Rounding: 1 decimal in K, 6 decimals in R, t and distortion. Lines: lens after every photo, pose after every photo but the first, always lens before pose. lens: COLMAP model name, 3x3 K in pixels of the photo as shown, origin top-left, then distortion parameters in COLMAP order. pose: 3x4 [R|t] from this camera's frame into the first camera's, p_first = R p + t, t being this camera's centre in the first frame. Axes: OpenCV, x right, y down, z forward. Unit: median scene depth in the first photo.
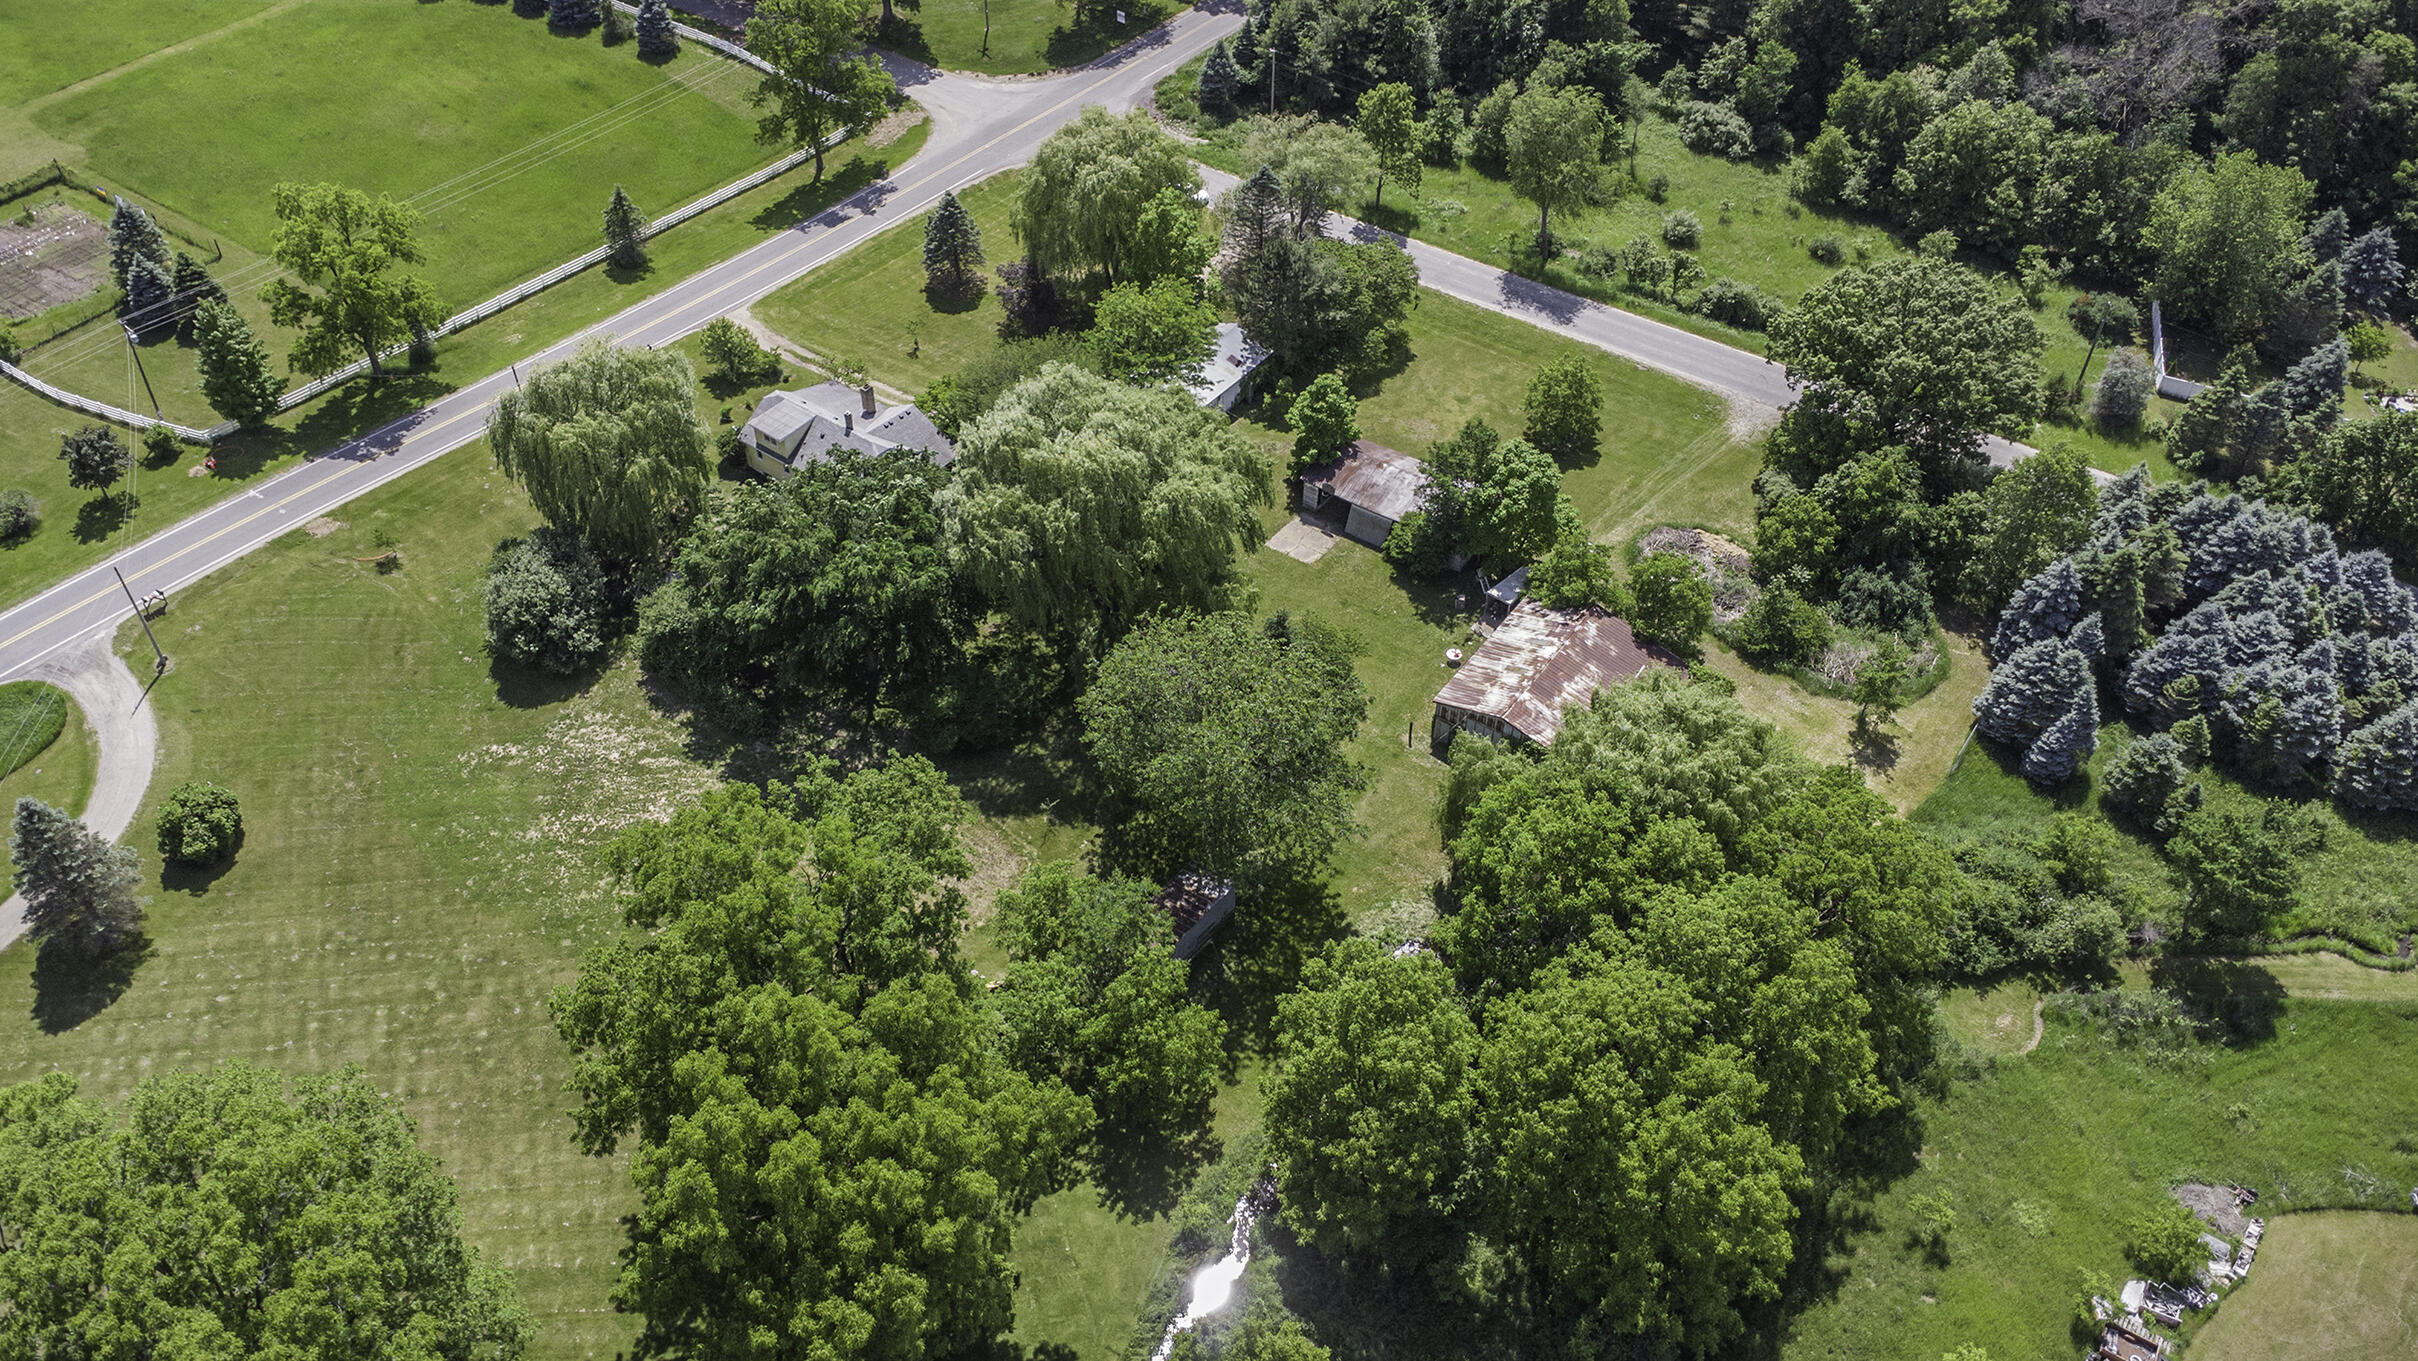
lens RADIAL K [[1753.3, 0, 1209.0], [0, 1753.3, 680.5], [0, 0, 1]] dist [0.005330, -0.000585]
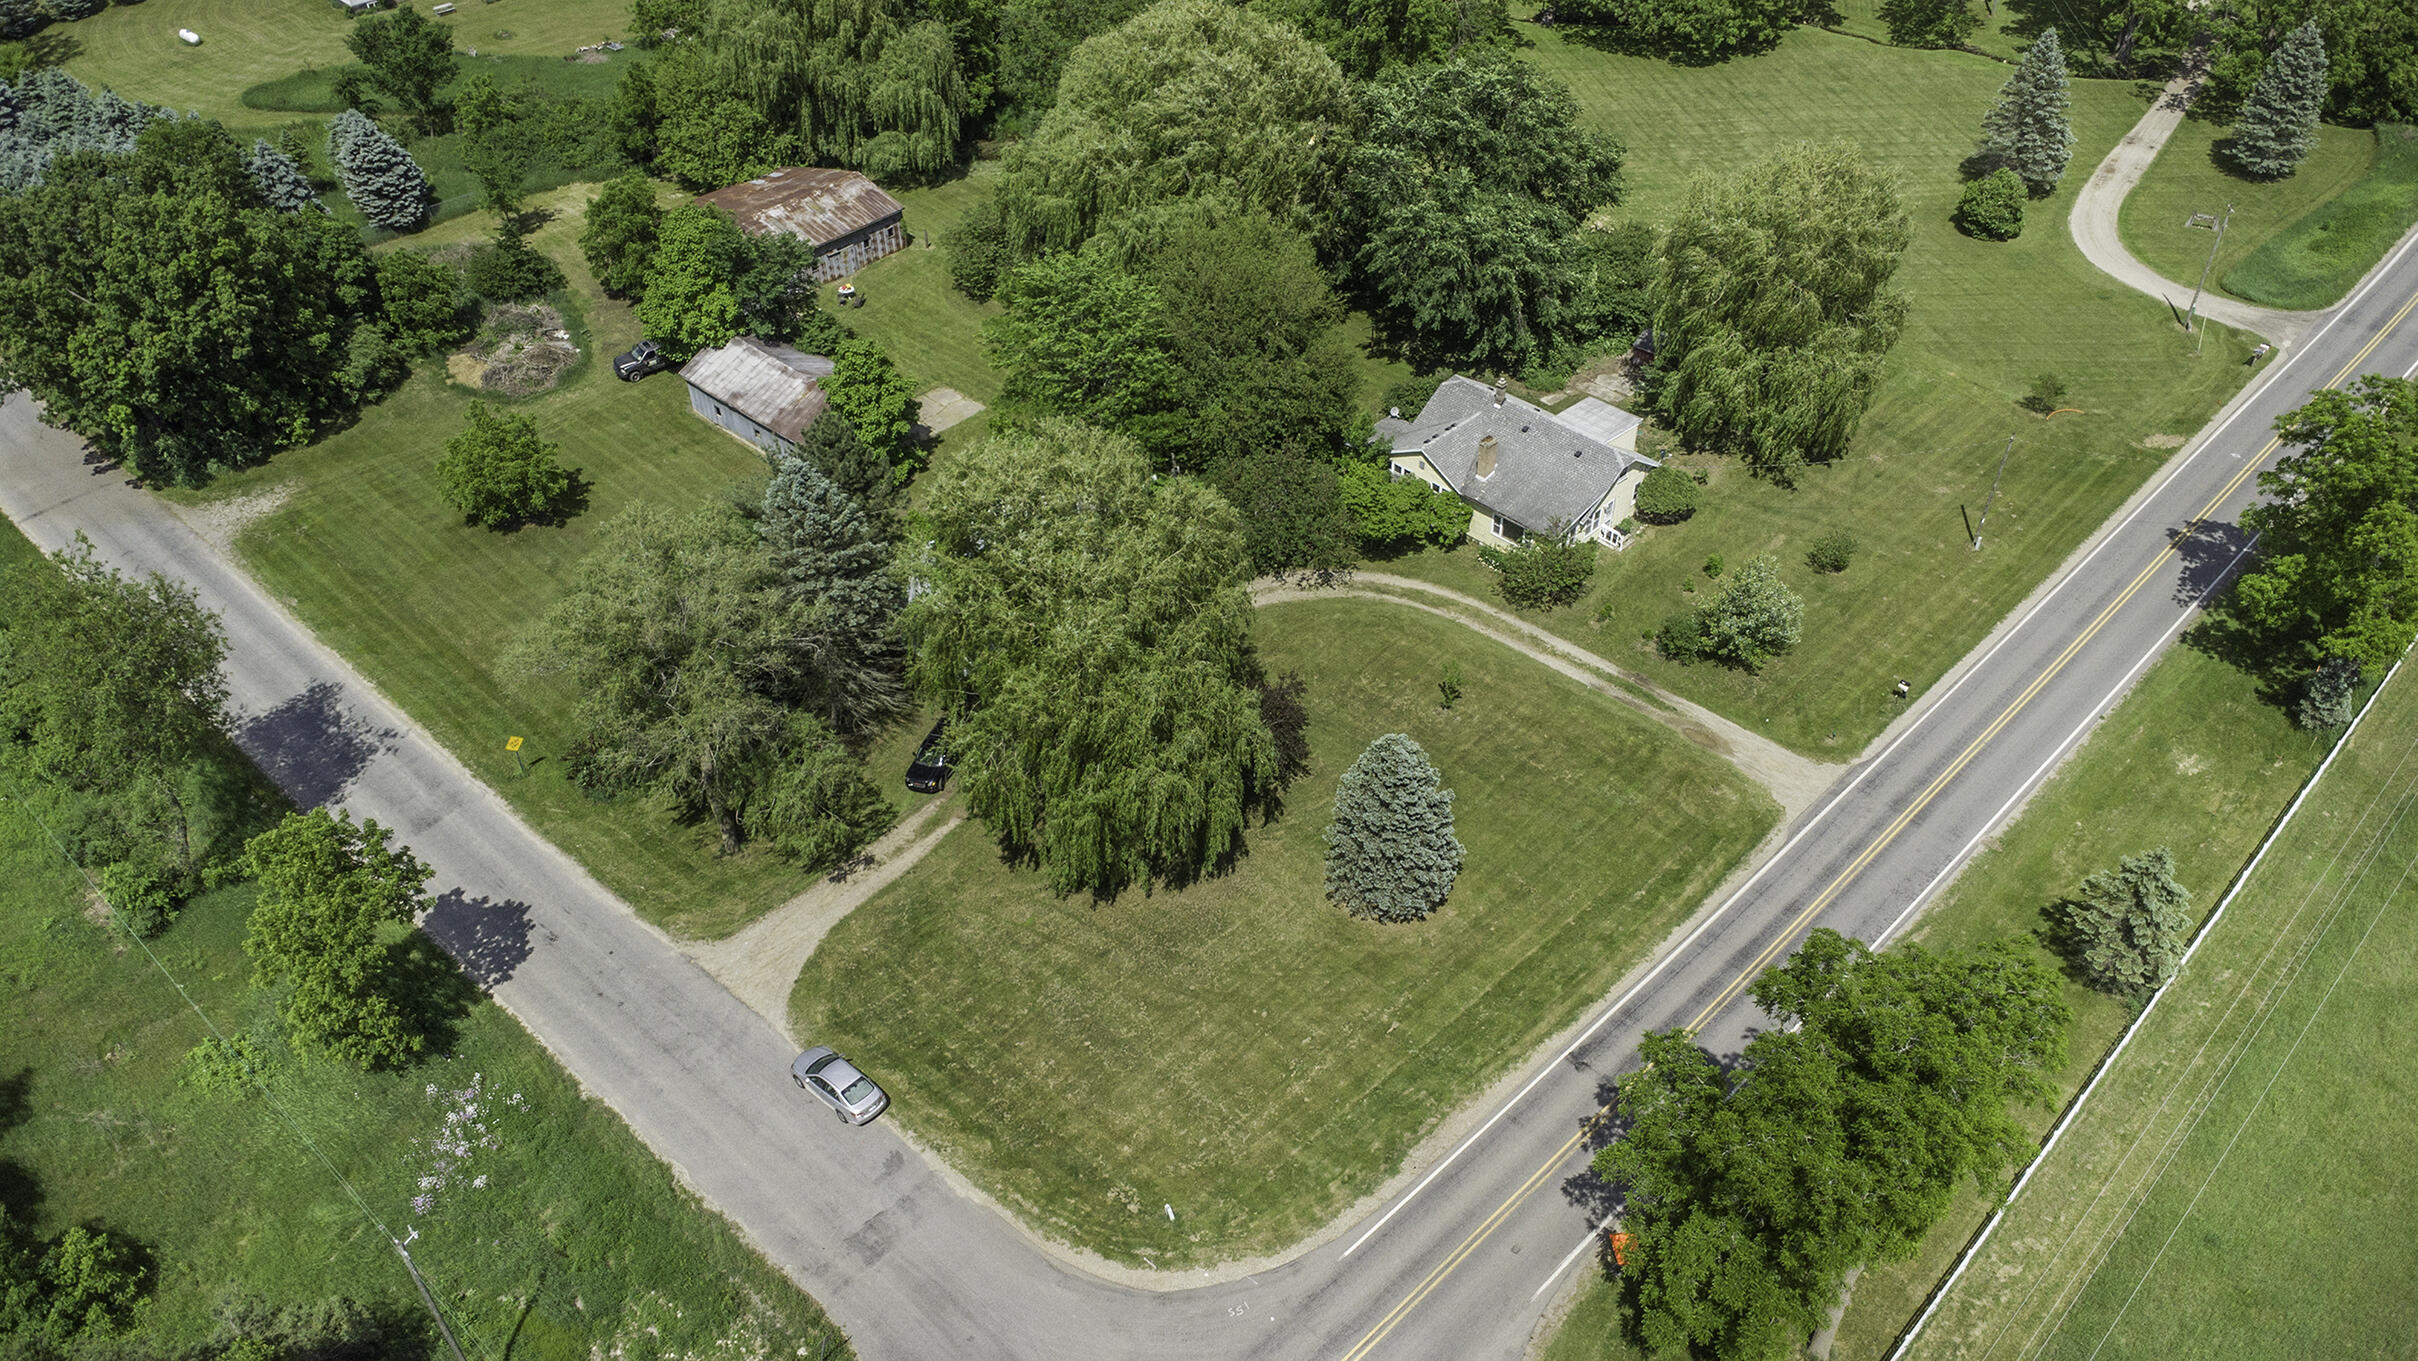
lens RADIAL K [[1783.8, 0, 1209.0], [0, 1783.8, 680.5], [0, 0, 1]] dist [0.033056, -0.068178]
pose [[-0.991294, -0.081427, 0.103473, -0.146096], [0.091670, 0.137312, 0.986277, -0.761913], [-0.094518, 0.987175, -0.128652, 1.056934]]
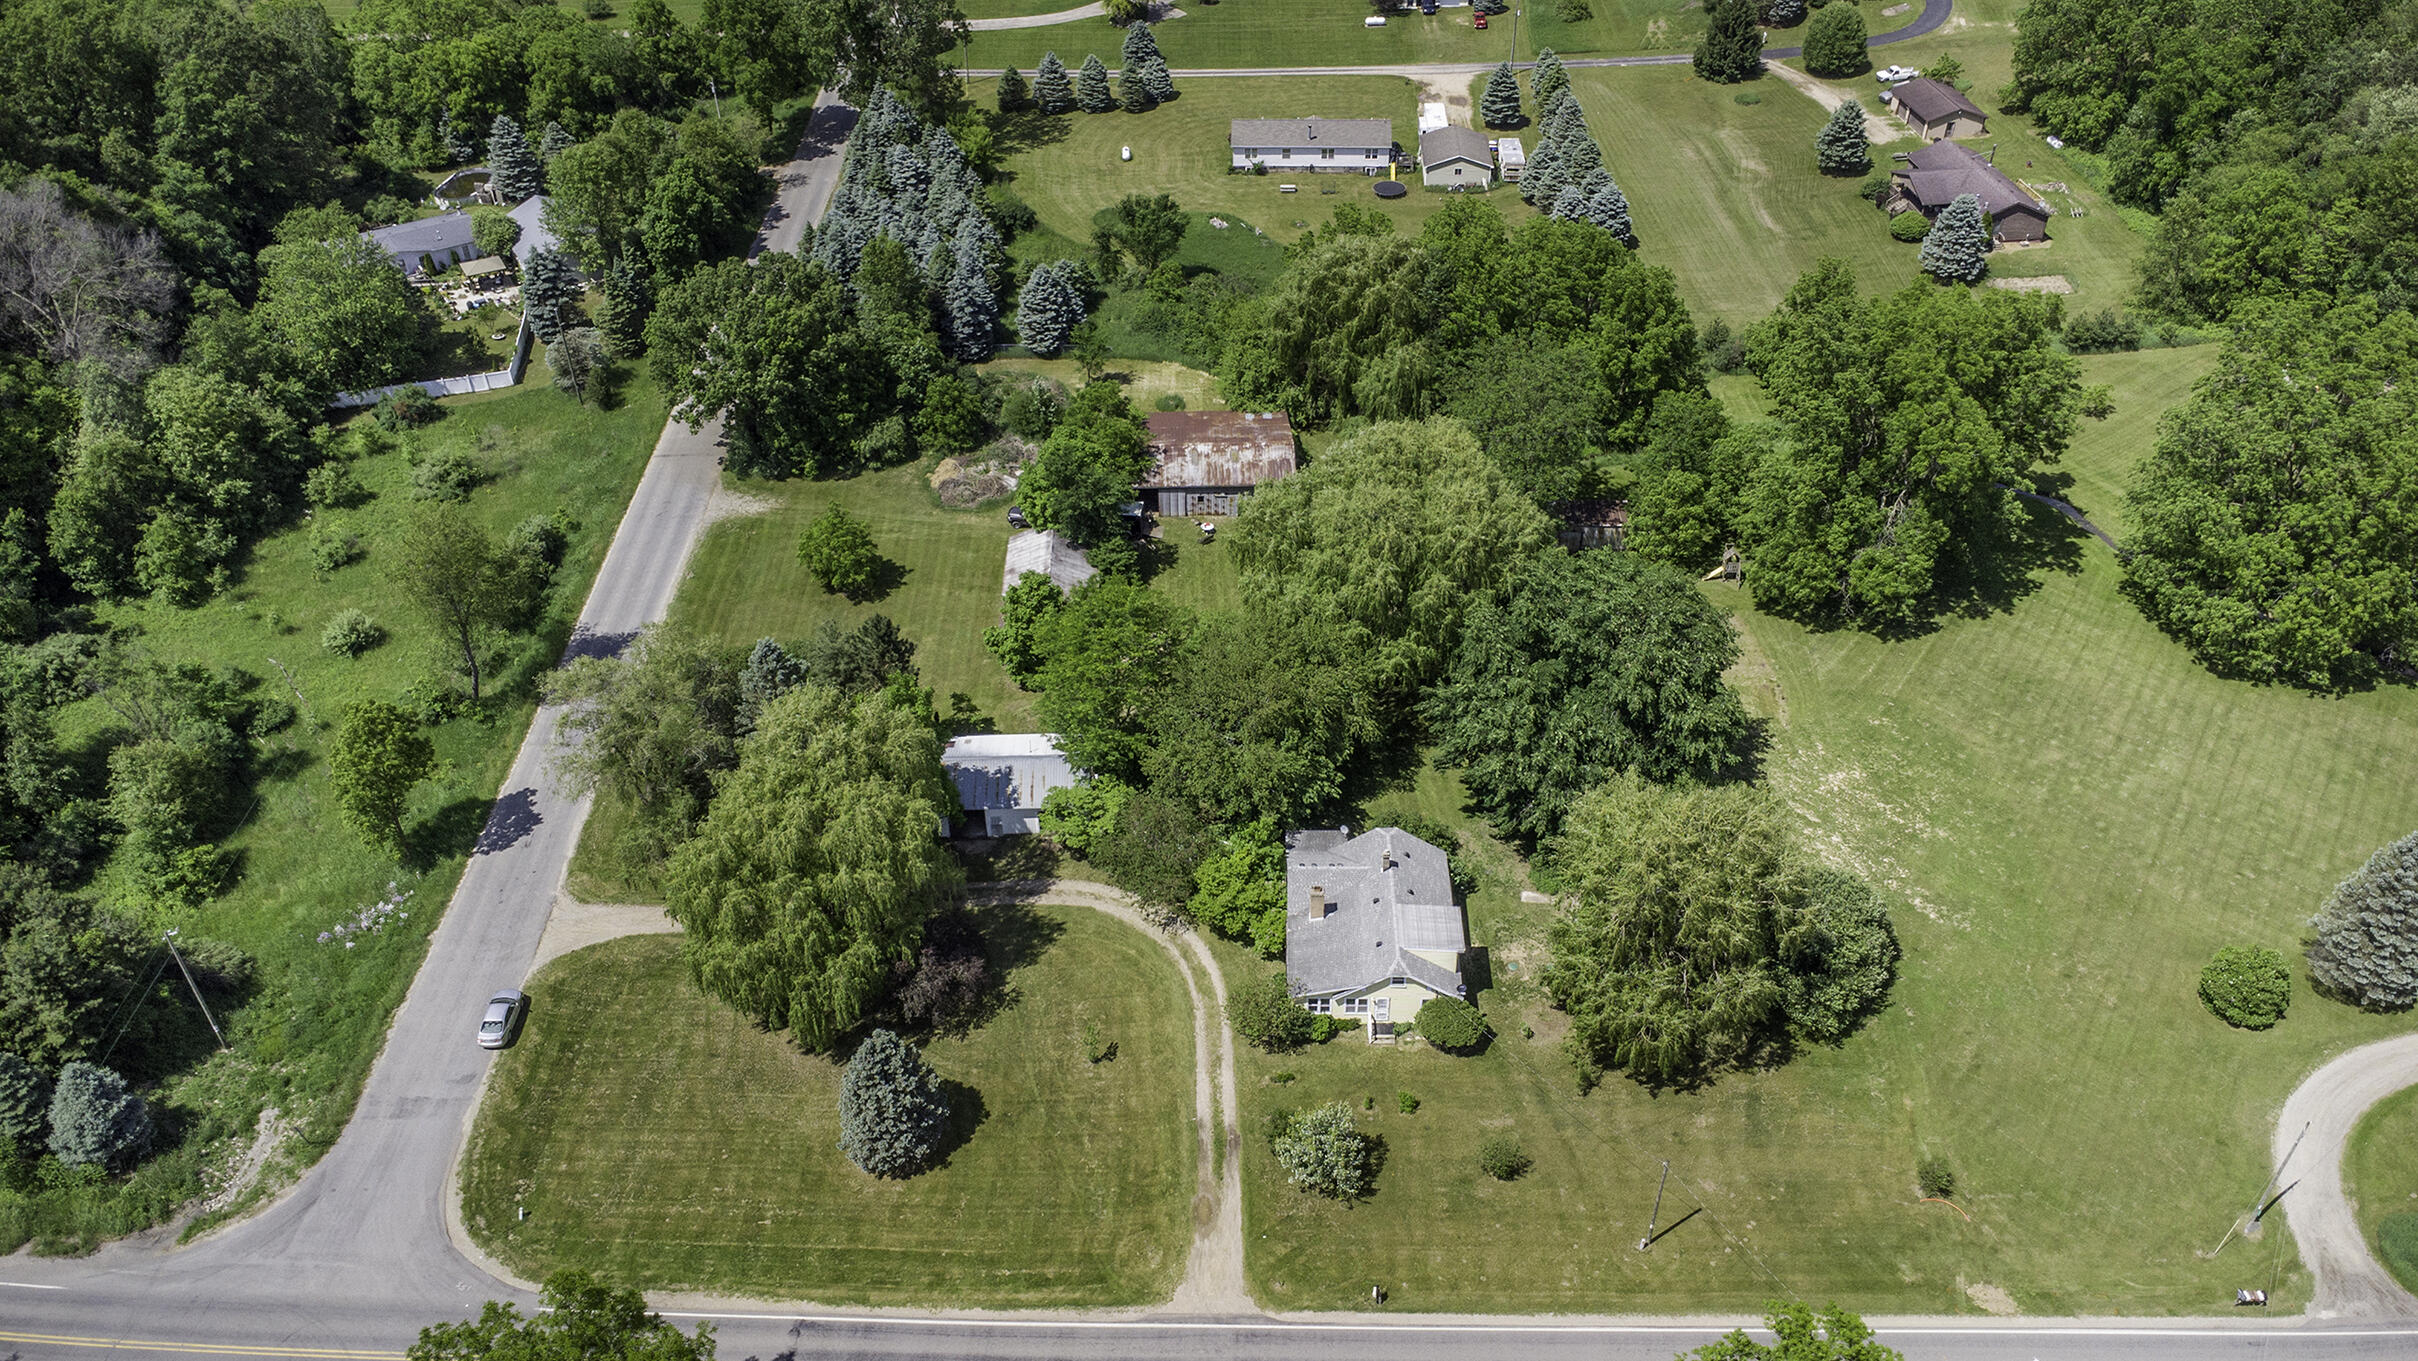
lens RADIAL K [[1779.3, 0, 1202.6], [0, 1779.3, 681.8], [0, 0, 1]] dist [0.041148, -0.057429]
pose [[-0.591885, -0.495552, 0.635689, -0.546865], [0.547295, 0.331902, 0.768316, -0.732520], [-0.591727, 0.802664, 0.074765, 0.793516]]
